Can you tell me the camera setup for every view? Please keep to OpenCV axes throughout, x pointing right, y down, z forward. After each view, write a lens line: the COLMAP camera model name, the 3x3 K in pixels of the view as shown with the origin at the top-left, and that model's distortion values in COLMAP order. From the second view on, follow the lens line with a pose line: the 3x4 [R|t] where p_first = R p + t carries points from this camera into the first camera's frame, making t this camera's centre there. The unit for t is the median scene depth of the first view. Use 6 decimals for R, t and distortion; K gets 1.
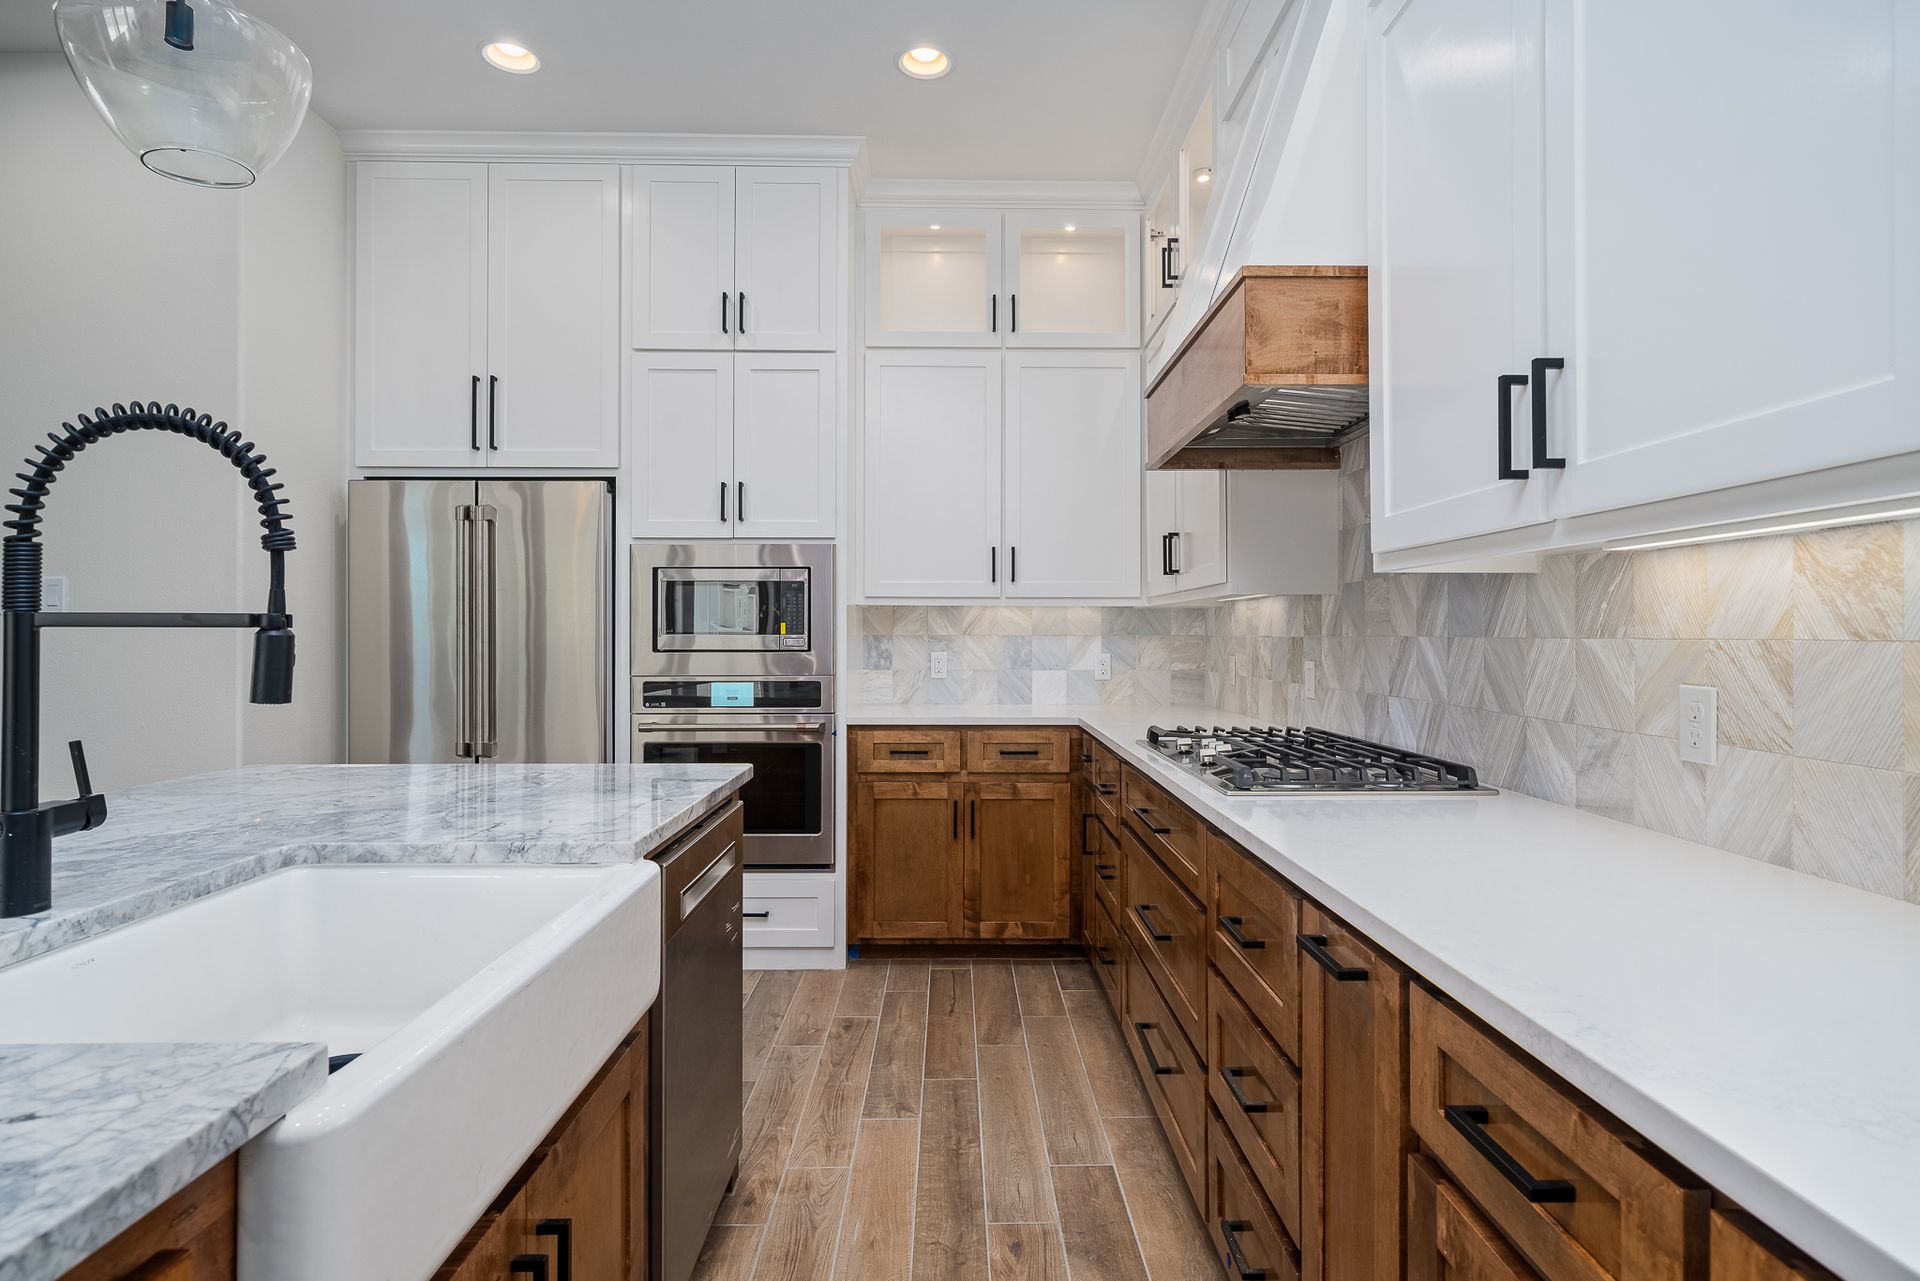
lens RADIAL K [[989.7, 0, 961.9], [0, 989.7, 634.1], [0, 0, 1]] dist [0.001139, -0.000281]
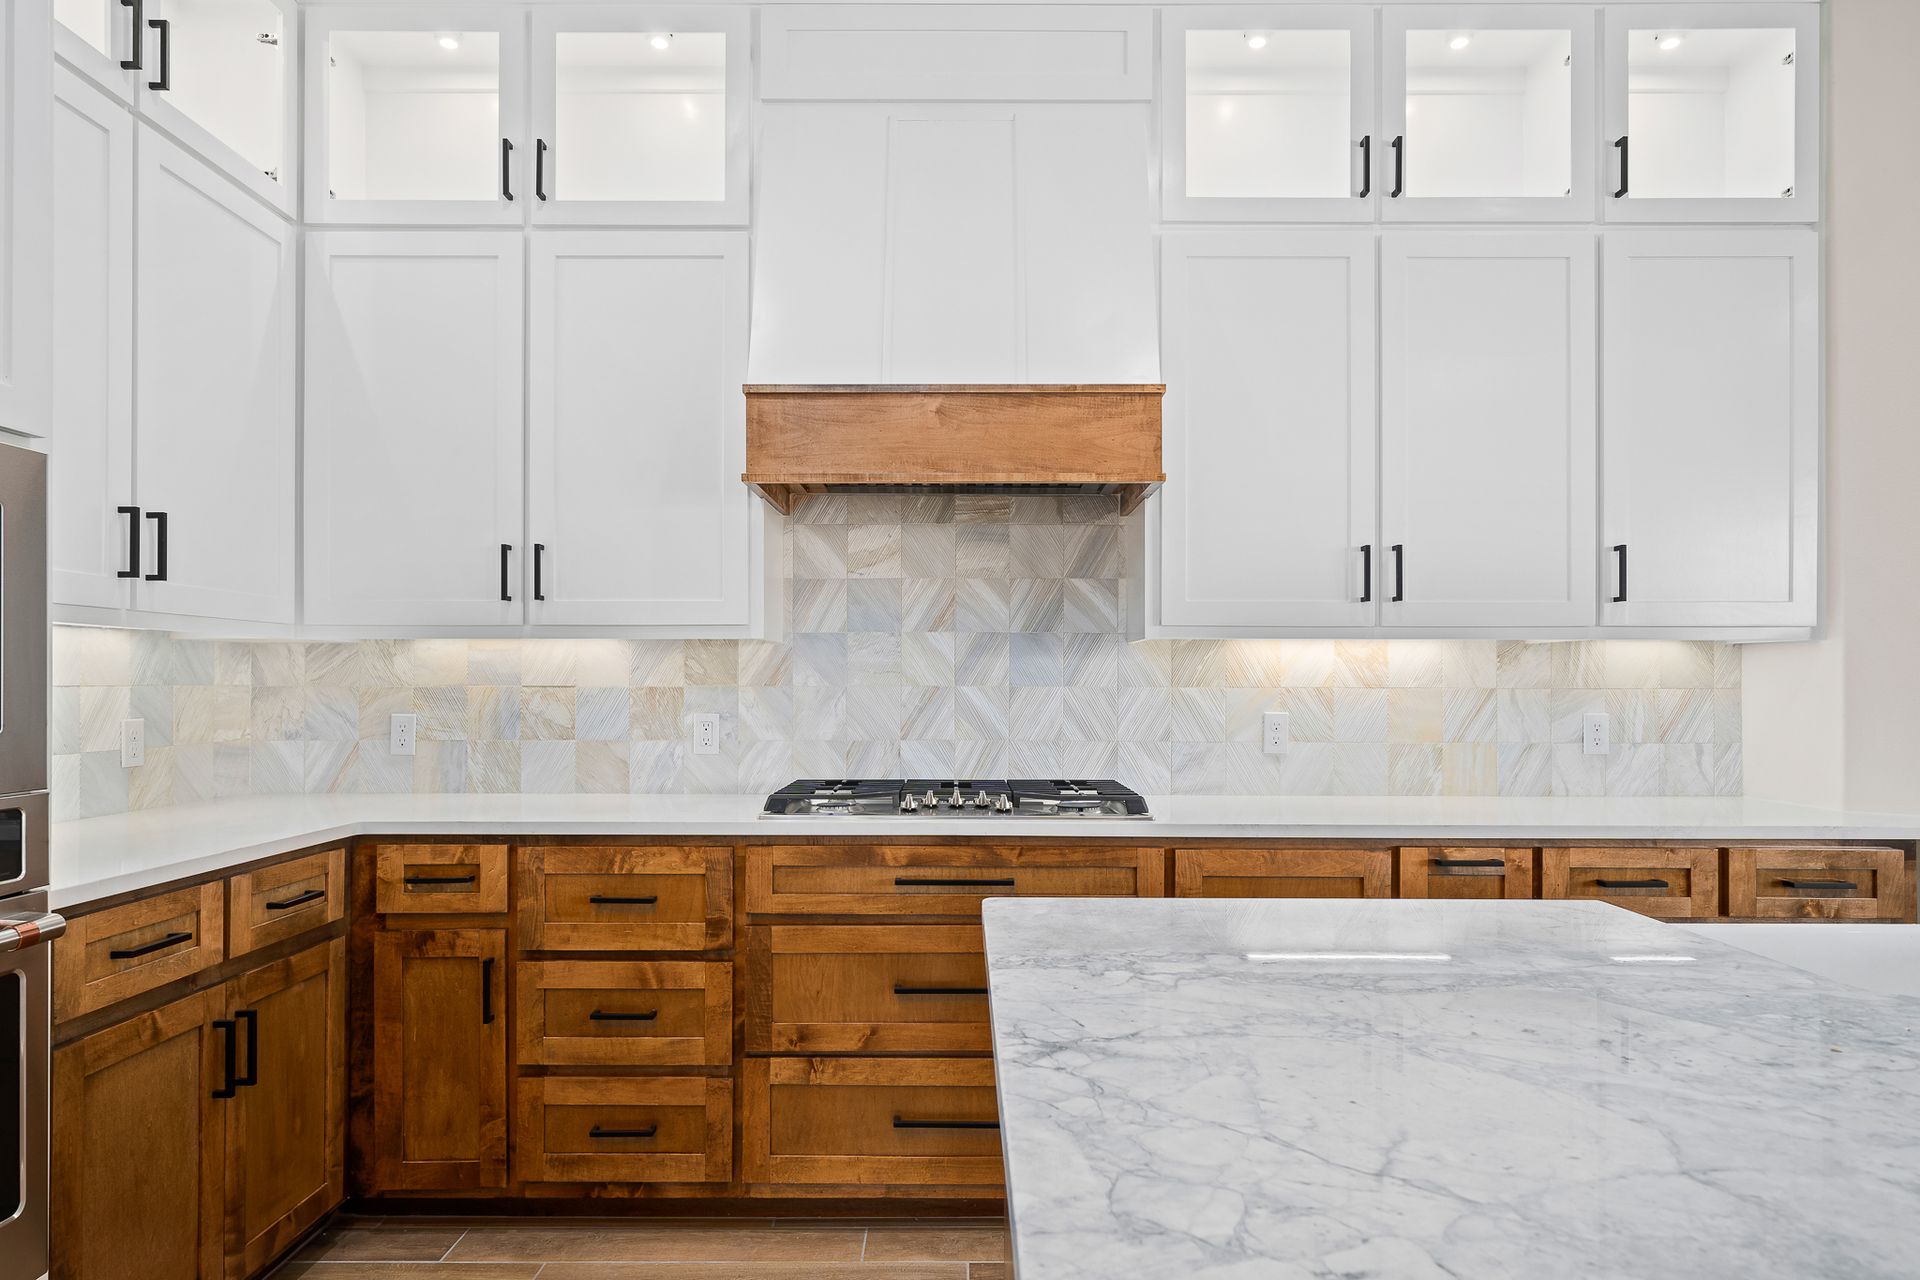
lens RADIAL K [[1148.9, 0, 971.1], [0, 1148.9, 667.8], [0, 0, 1]] dist [0.006684, -0.003409]
pose [[0.013009, 0.011896, 0.999845, -0.749867], [-0.002275, 0.999927, -0.011867, -0.002538], [-0.999913, -0.002121, 0.013035, 0.802494]]
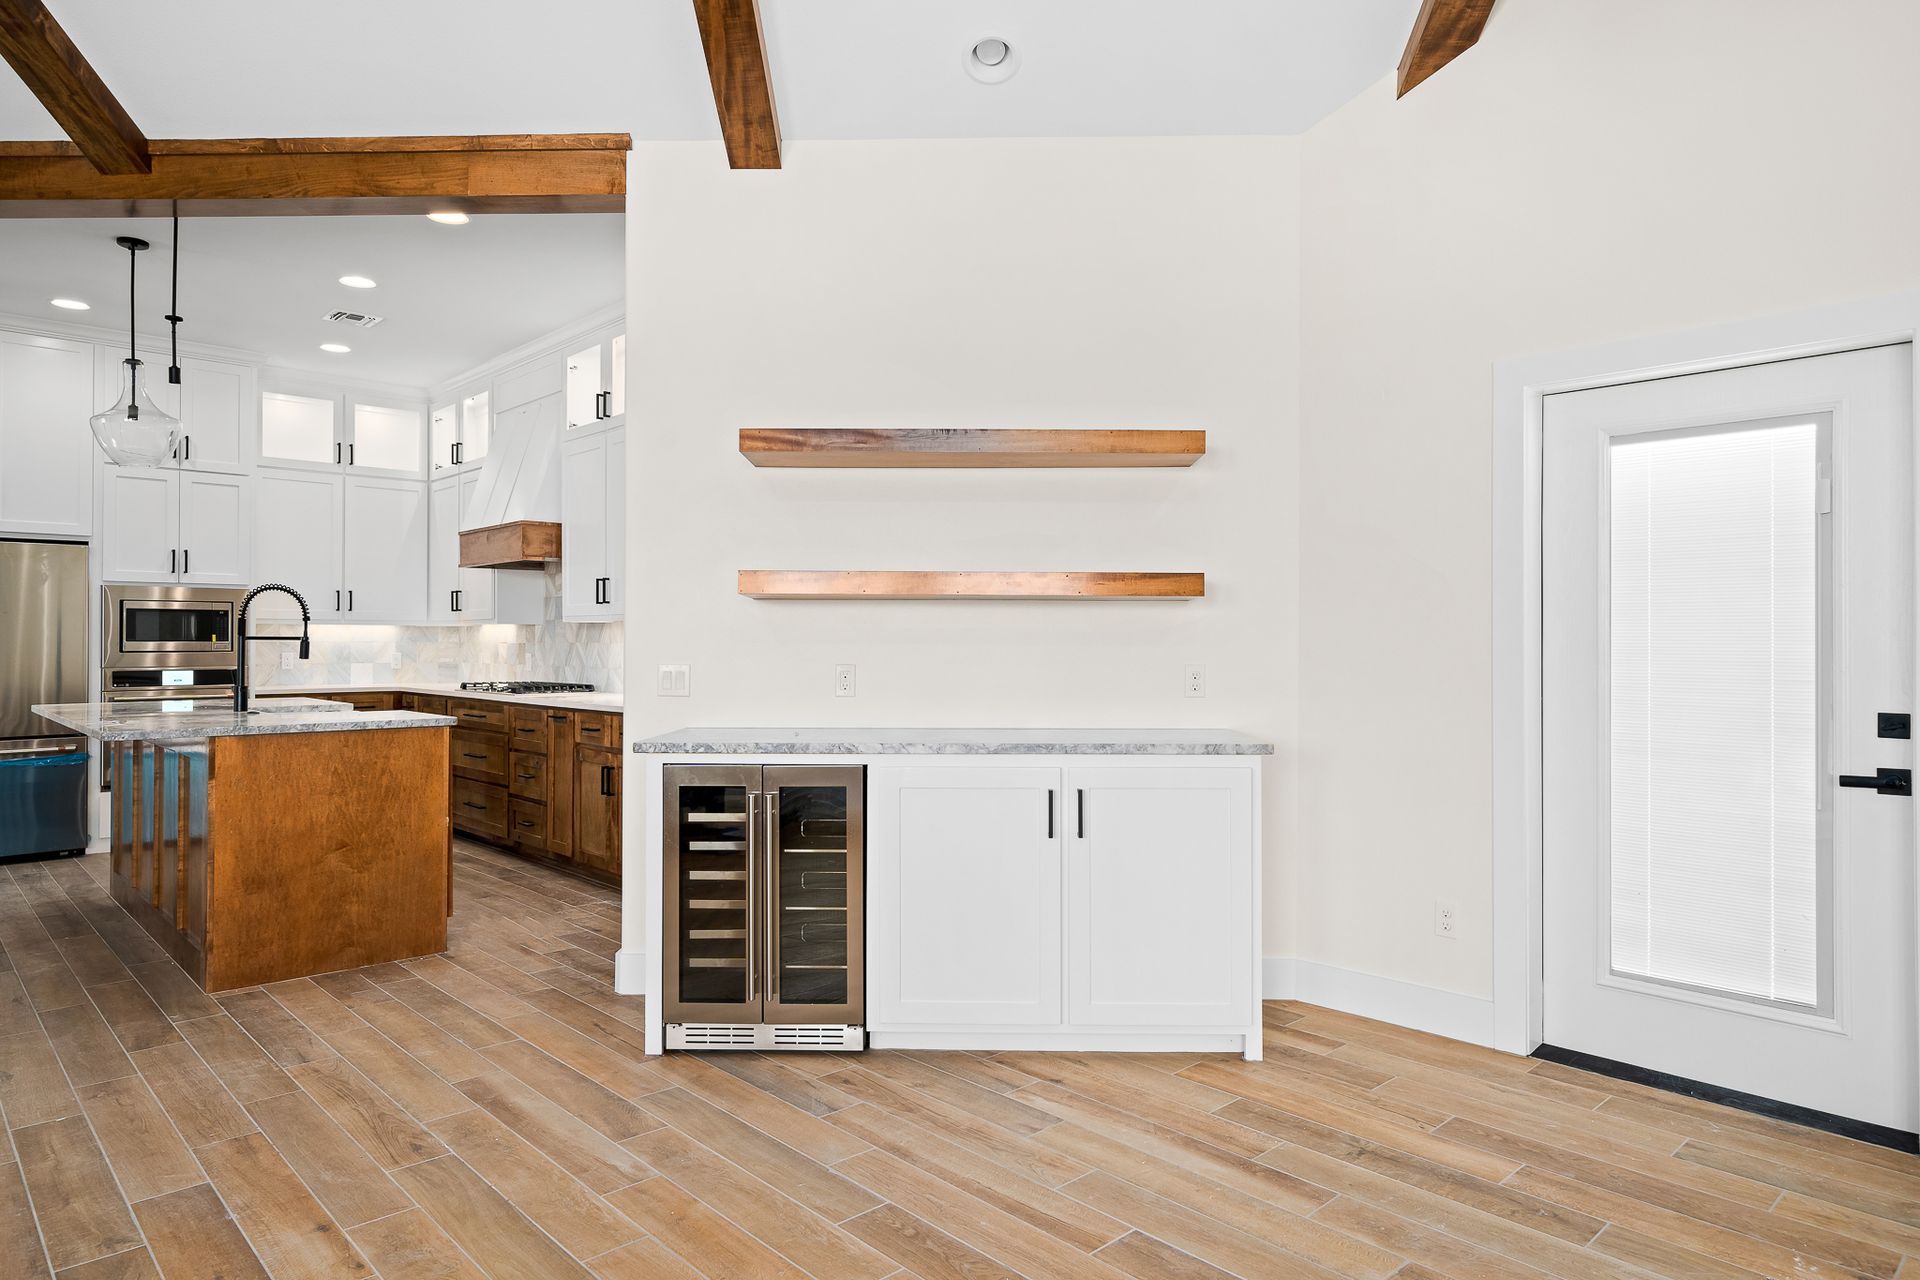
lens RADIAL K [[1148.9, 0, 942.5], [0, 1148.9, 629.3], [0, 0, 1]] dist [0.006684, -0.003409]
pose [[0.736906, 0.006942, 0.675959, -0.754634], [-0.000302, 0.999951, -0.009940, -0.001976], [-0.675995, 0.007121, 0.736872, -1.624945]]
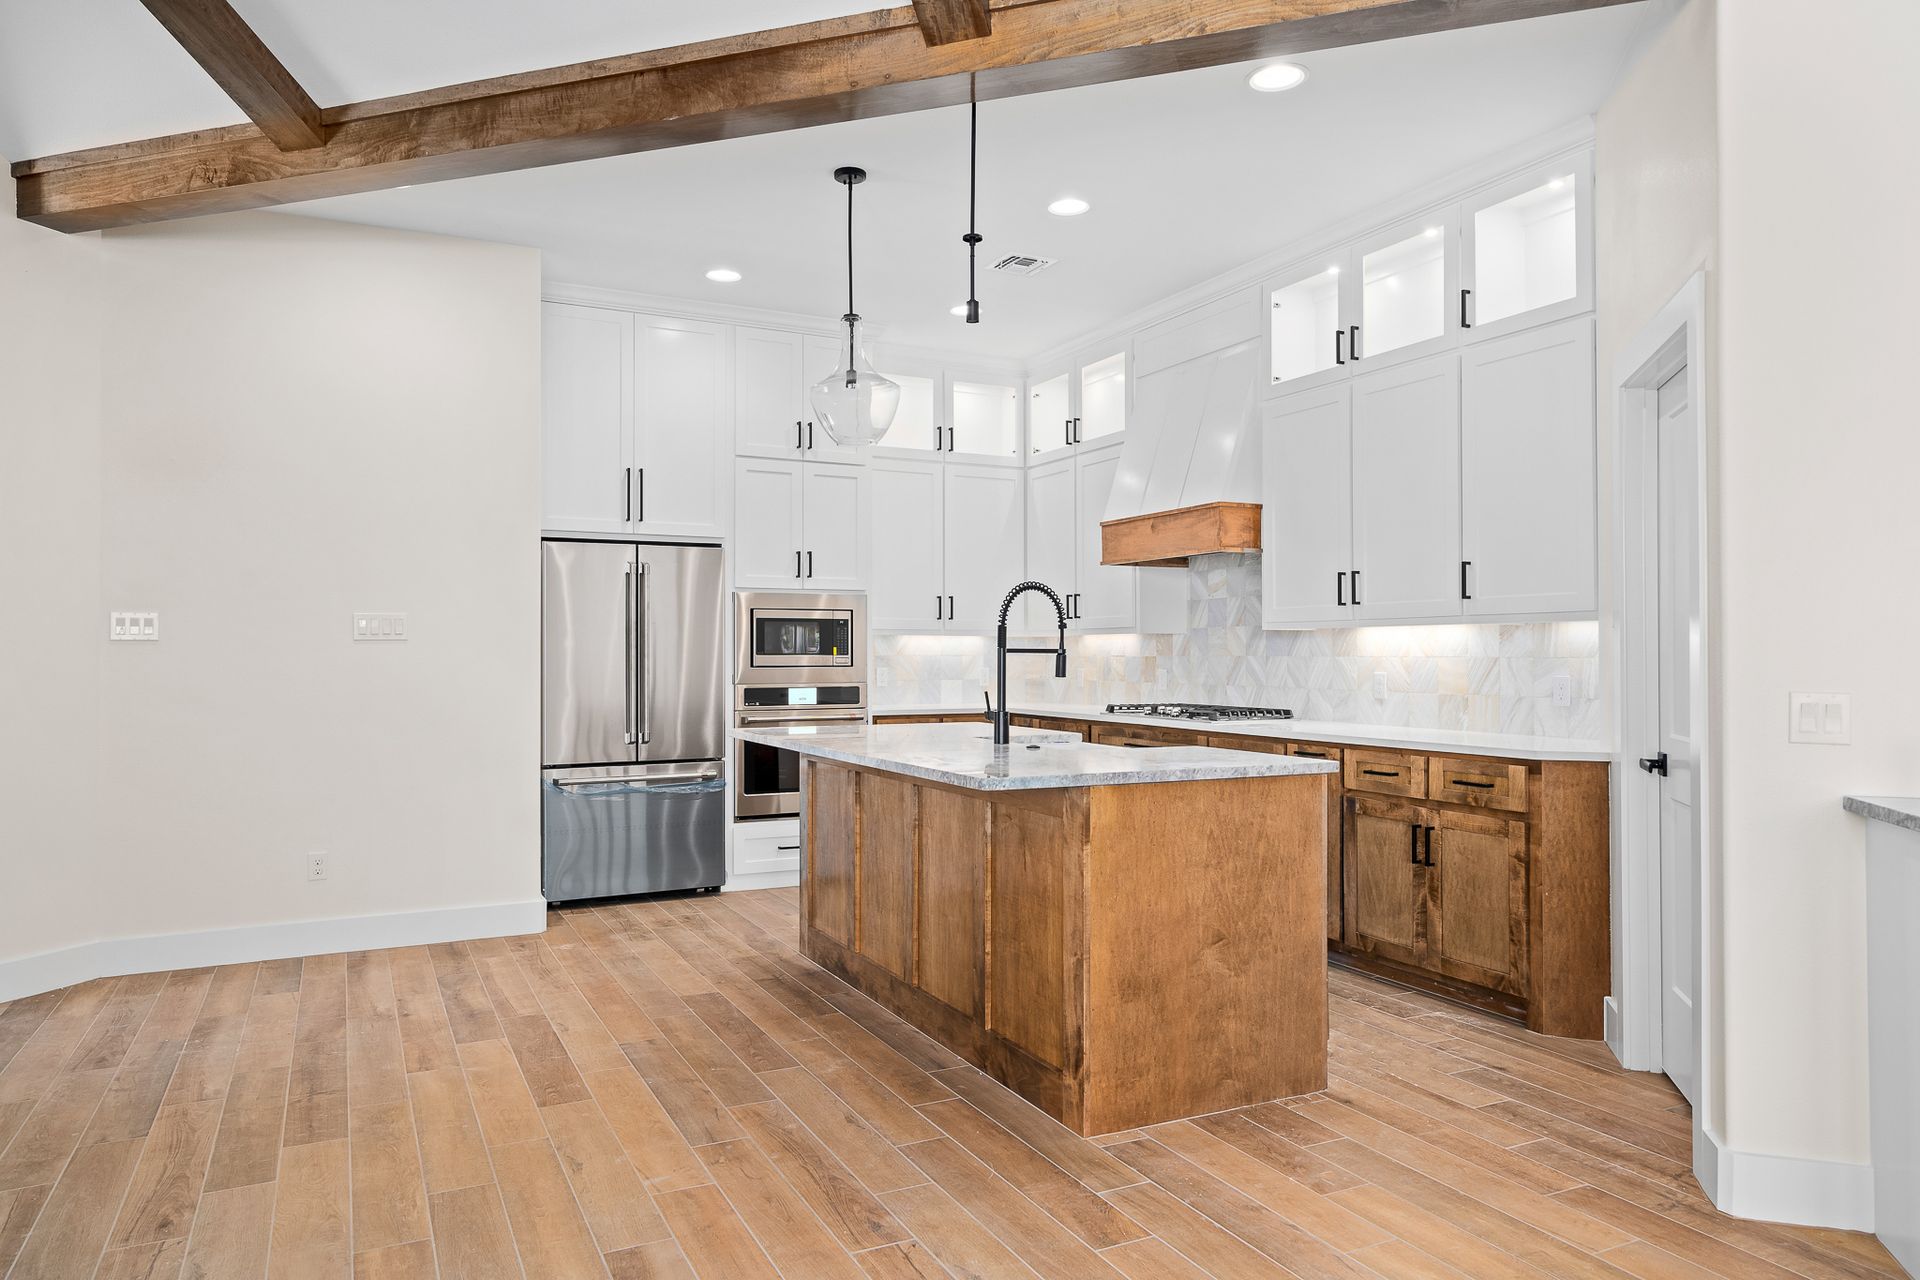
lens RADIAL K [[1224.5, 0, 936.1], [0, 1224.5, 635.2], [0, 0, 1]] dist [0.007657, 0.001005]
pose [[0.904455, 0.005812, 0.426530, -1.053072], [0.000637, 0.999888, -0.014975, -0.002569], [-0.426569, 0.013816, 0.904350, -0.912599]]
